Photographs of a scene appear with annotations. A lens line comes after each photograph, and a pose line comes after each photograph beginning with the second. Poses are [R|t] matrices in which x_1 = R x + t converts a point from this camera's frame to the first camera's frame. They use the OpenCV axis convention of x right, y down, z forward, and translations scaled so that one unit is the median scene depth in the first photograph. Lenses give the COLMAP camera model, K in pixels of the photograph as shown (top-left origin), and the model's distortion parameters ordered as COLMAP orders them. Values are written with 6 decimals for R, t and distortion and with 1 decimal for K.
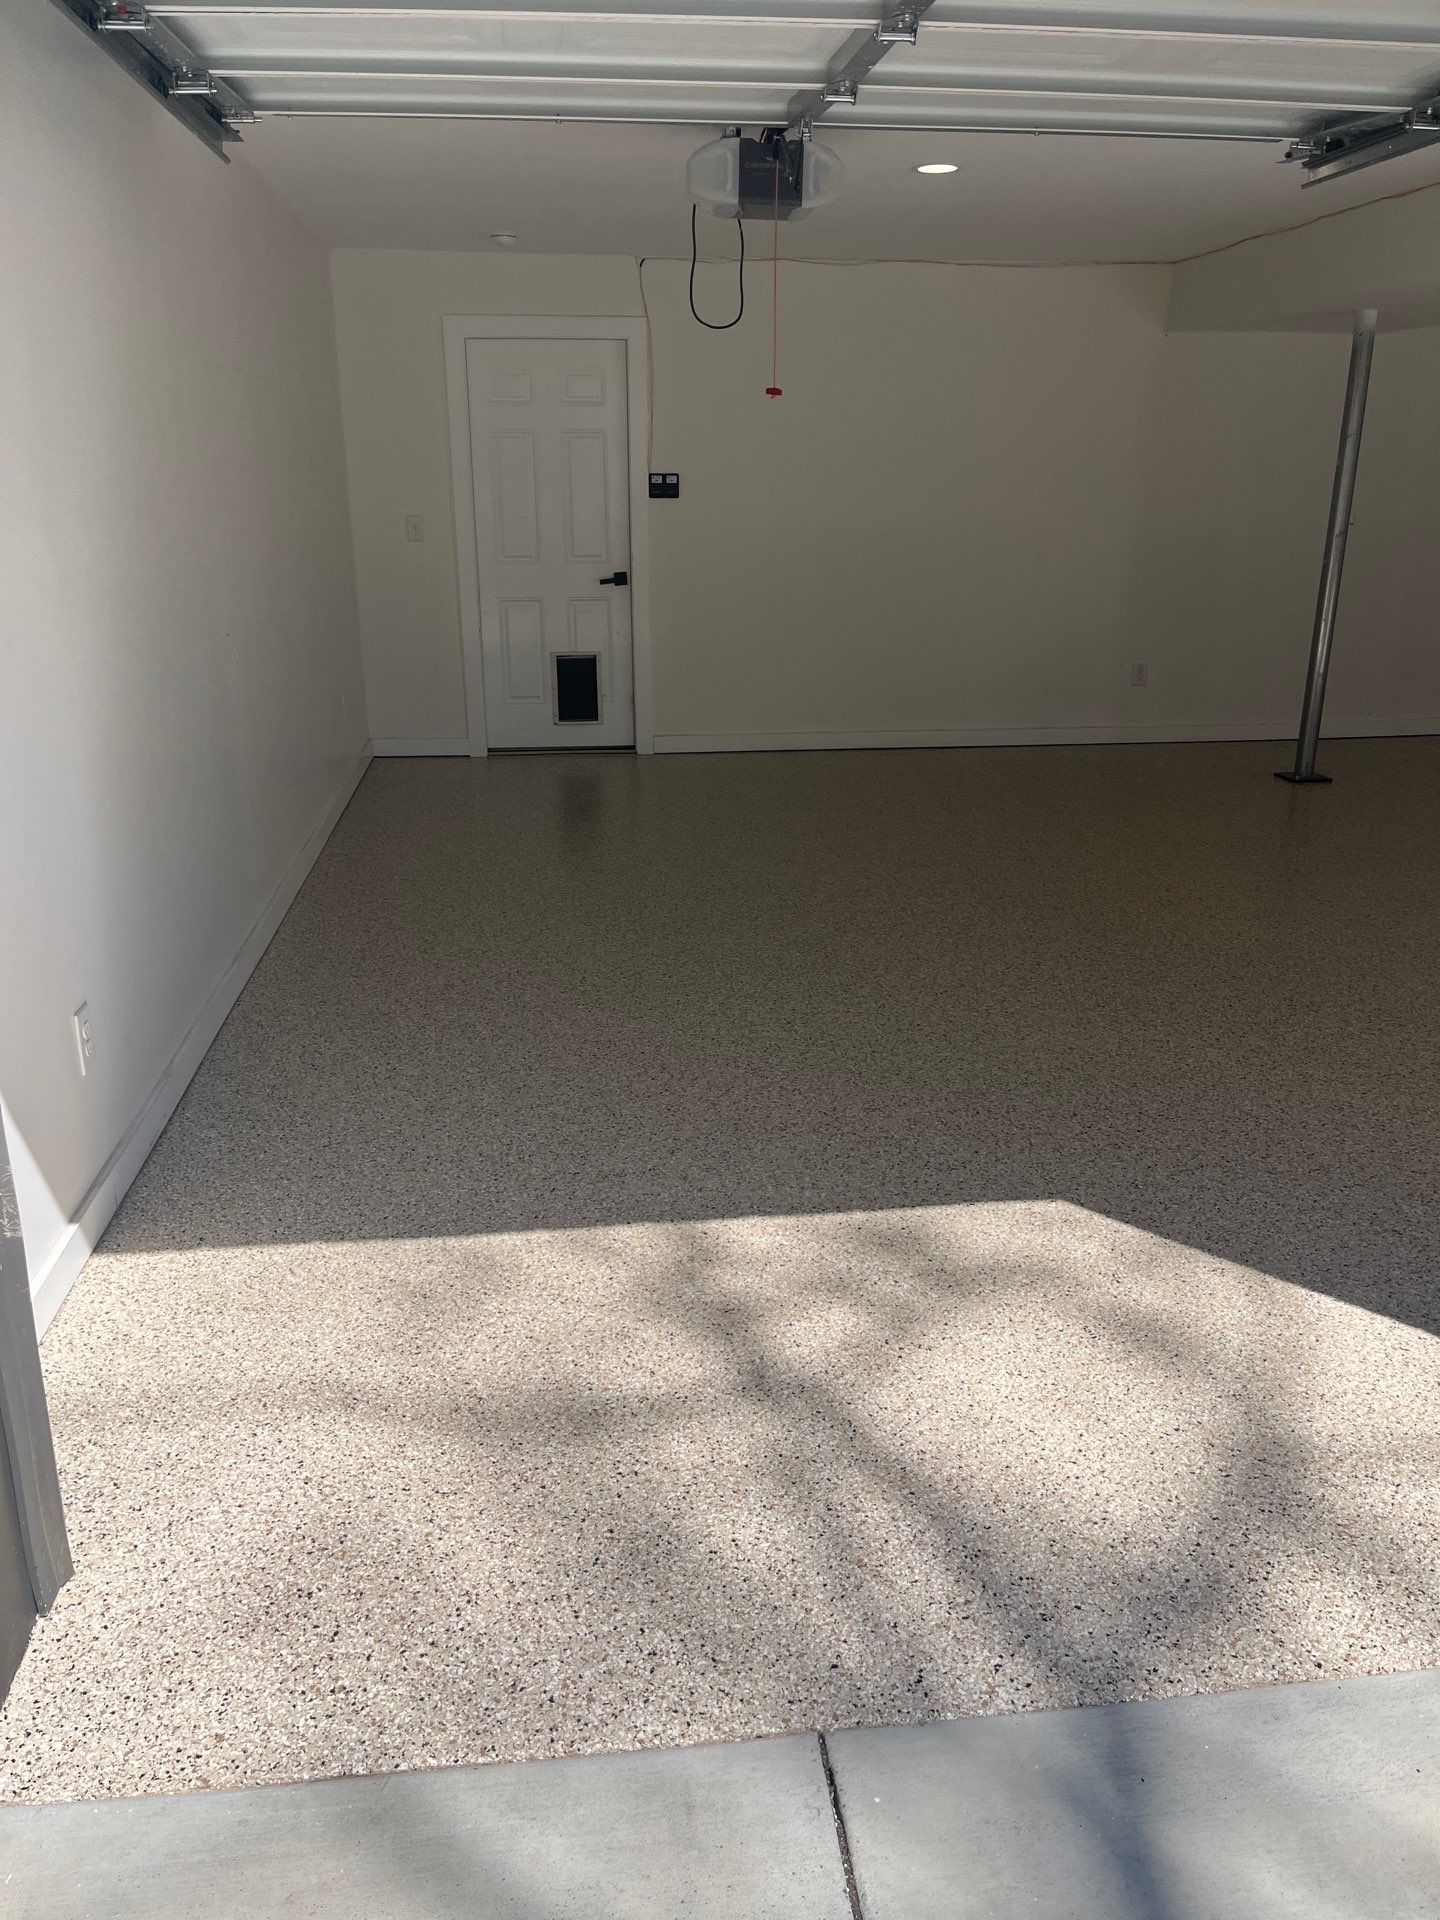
lens RADIAL K [[1443.9, 0, 714.5], [0, 1443.9, 976.3], [0, 0, 1]] dist [0.061887, -0.092374]
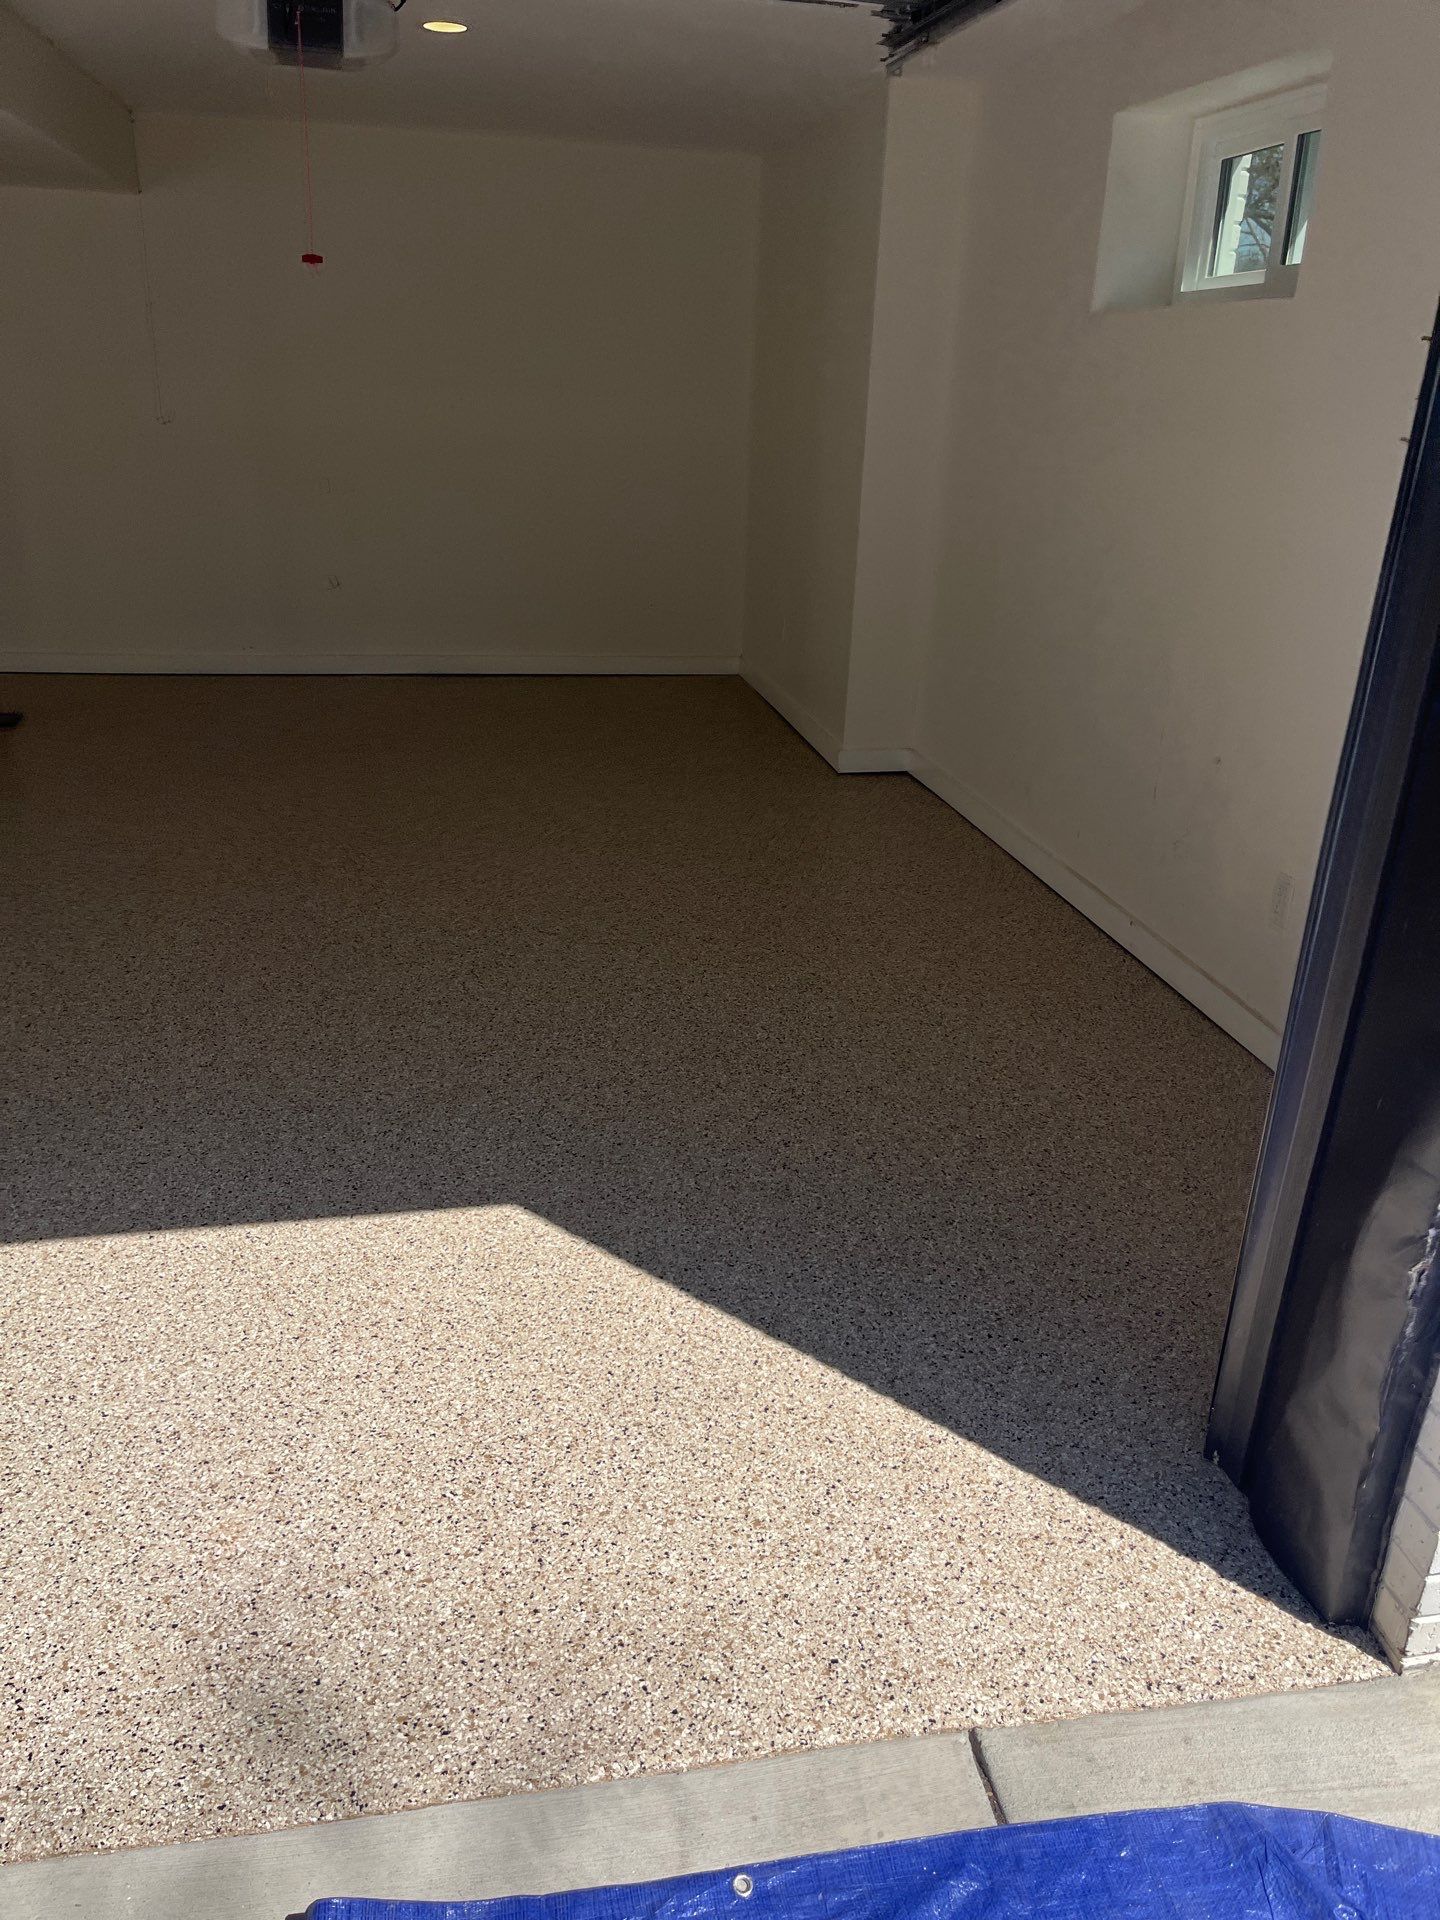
lens RADIAL K [[1443.9, 0, 744.3], [0, 1443.9, 1002.4], [0, 0, 1]] dist [0.061887, -0.092374]
pose [[0.993818, 0.003489, 0.110964, 2.148398], [-0.011958, 0.997055, 0.075754, -0.119126], [-0.110373, -0.076613, 0.990933, 0.314355]]
